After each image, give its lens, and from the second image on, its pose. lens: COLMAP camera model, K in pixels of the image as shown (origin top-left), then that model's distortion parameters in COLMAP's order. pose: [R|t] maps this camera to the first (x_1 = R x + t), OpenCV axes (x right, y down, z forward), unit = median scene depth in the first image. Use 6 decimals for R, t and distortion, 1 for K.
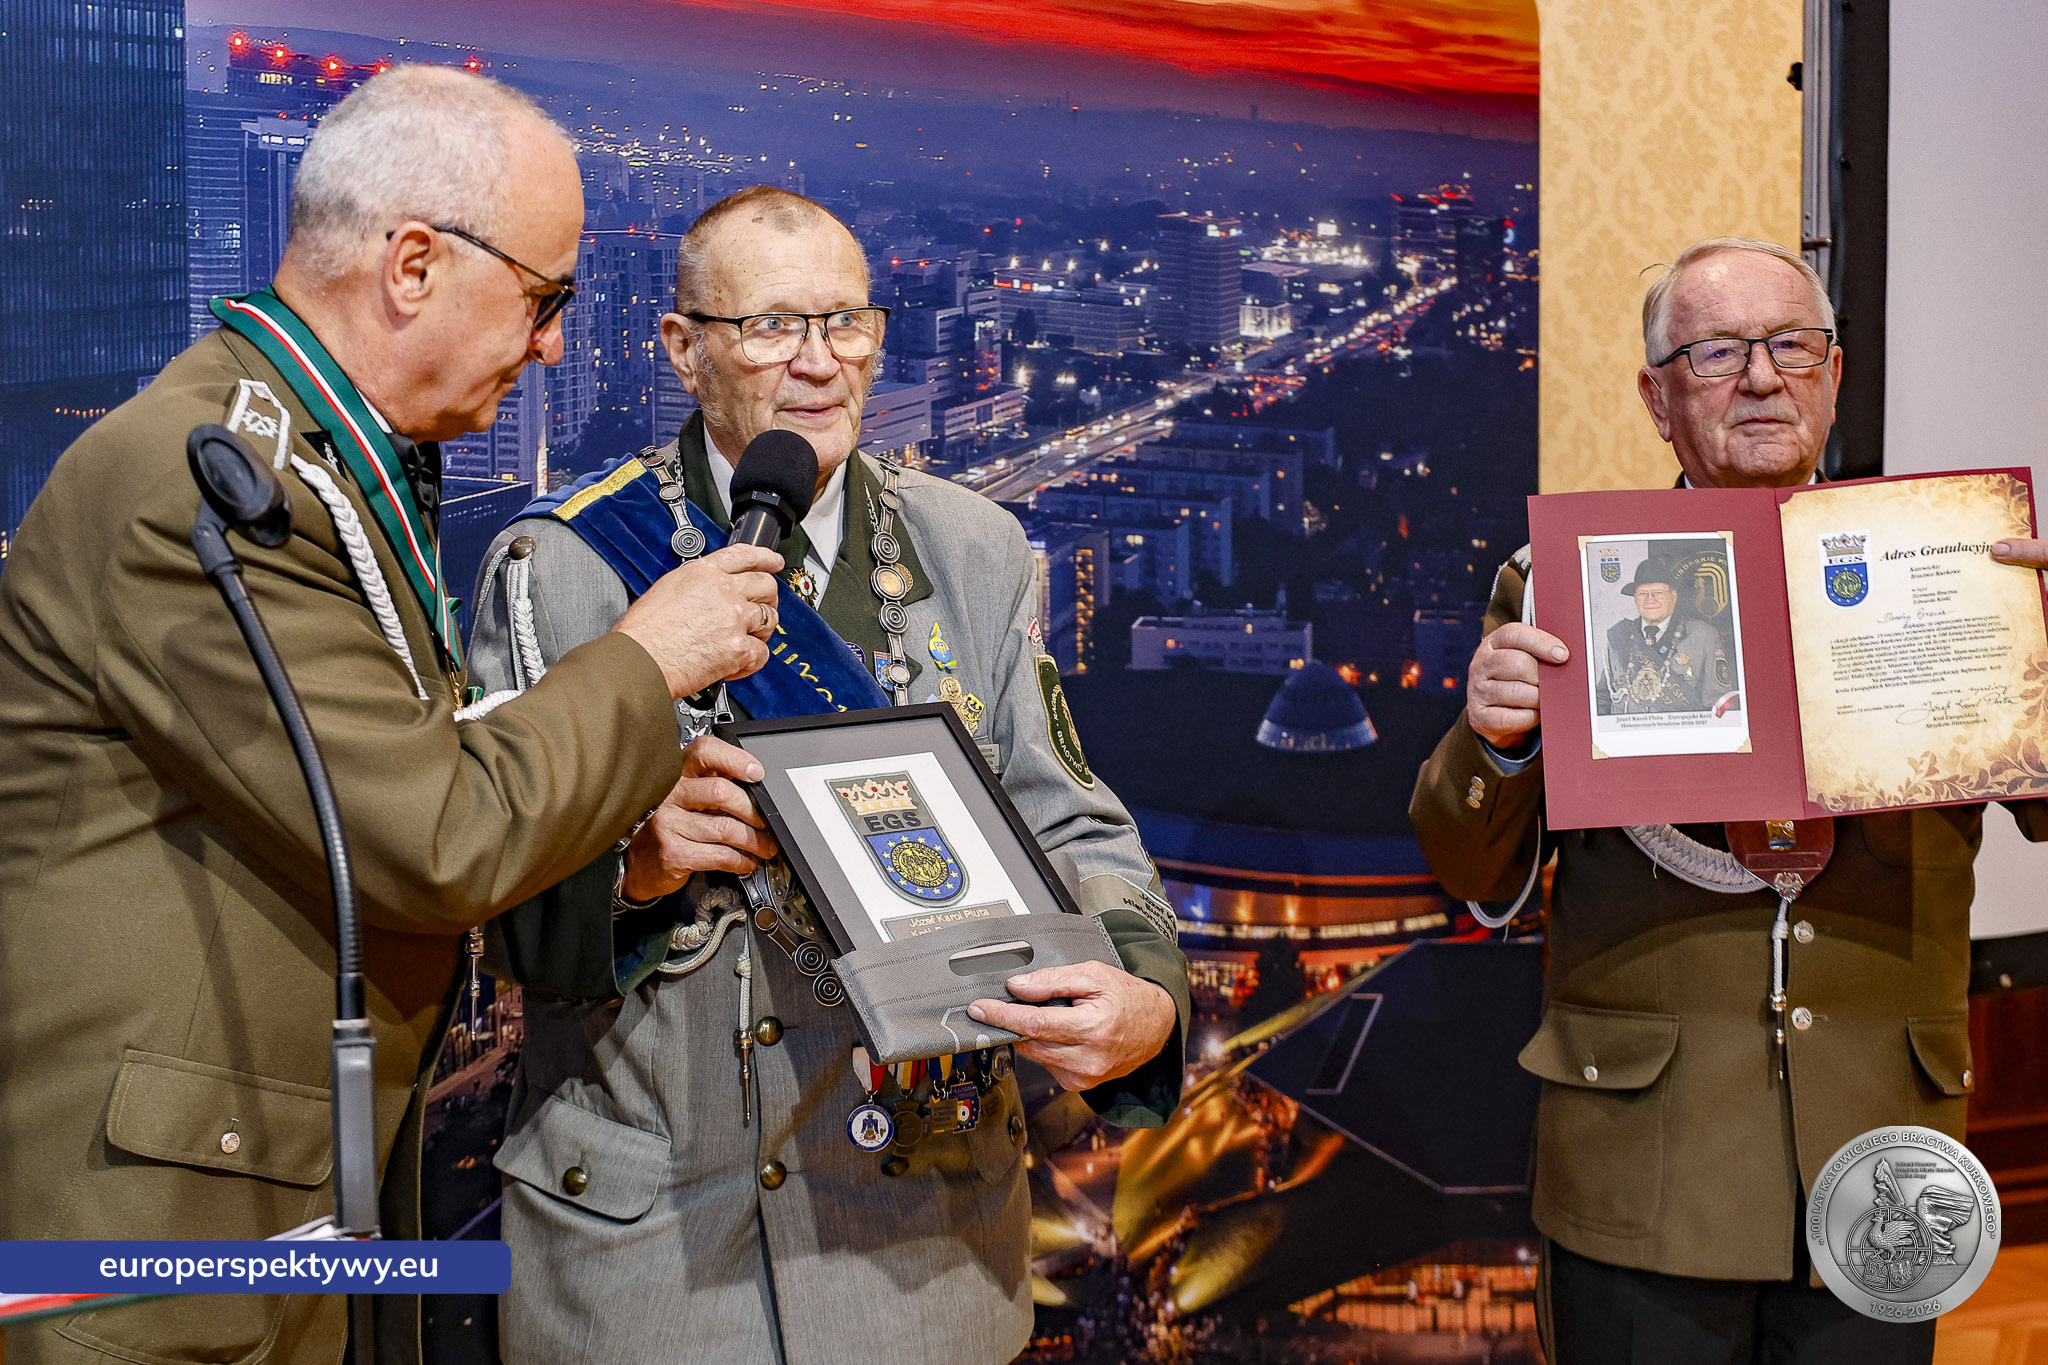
lens RADIAL K [[3298.8, 0, 965.9], [0, 3298.8, 661.2], [0, 0, 1]] dist [0.011216, 0.000000]
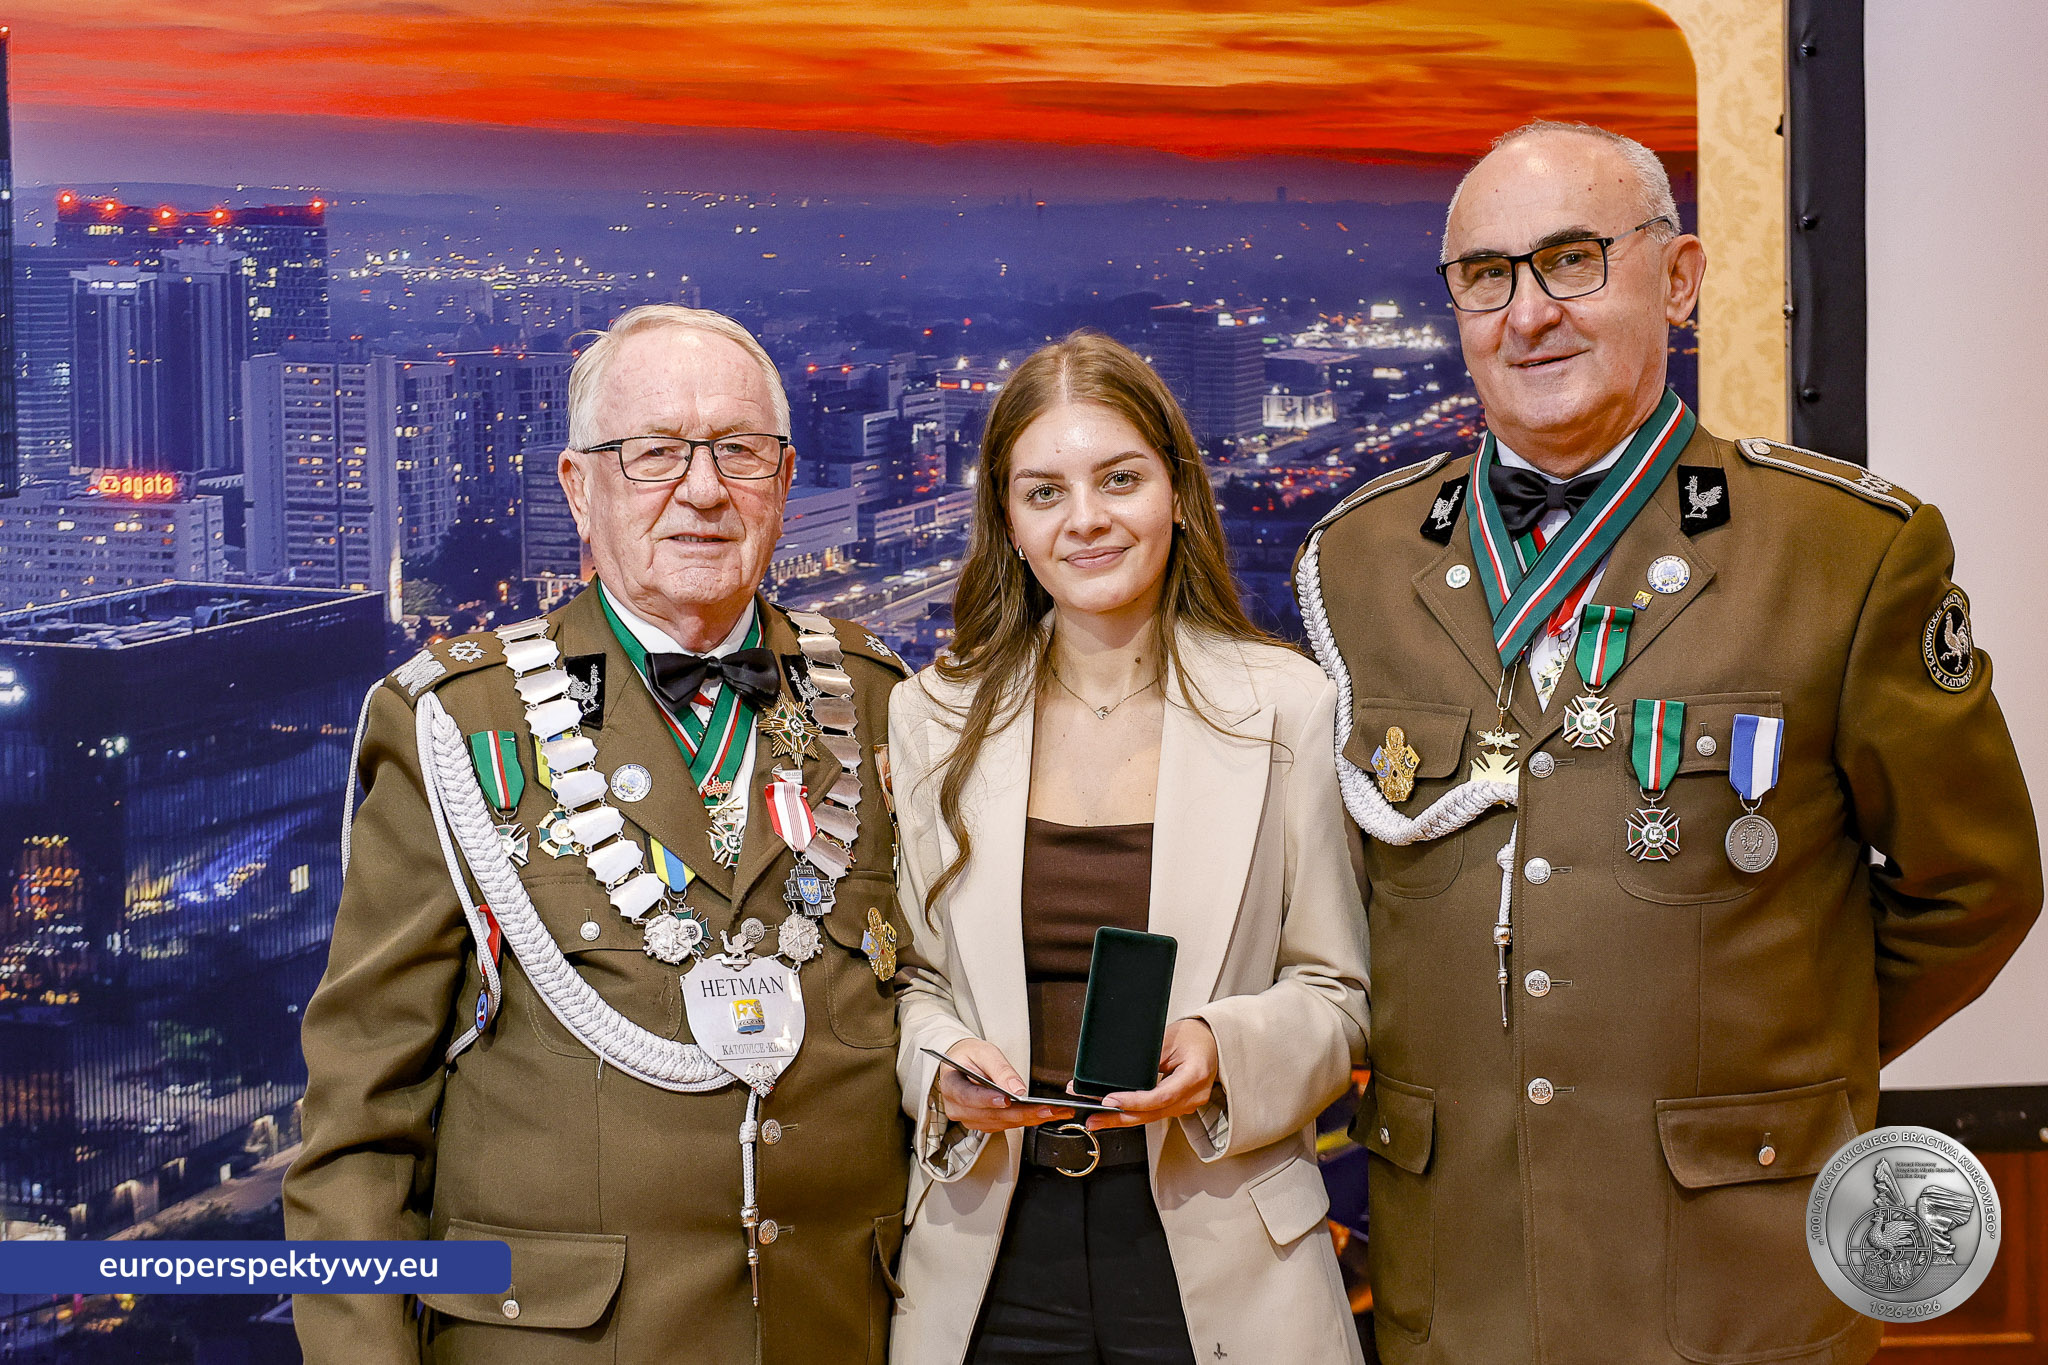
lens RADIAL K [[3298.8, 0, 963.3], [0, 3298.8, 741.9], [0, 0, 1]] dist [0.011216, 0.000000]
pose [[0.914587, 0.008875, -0.404291, 0.423499], [-0.008733, 0.999959, 0.002195, -0.008749], [0.404294, 0.001524, 0.914628, 0.090470]]
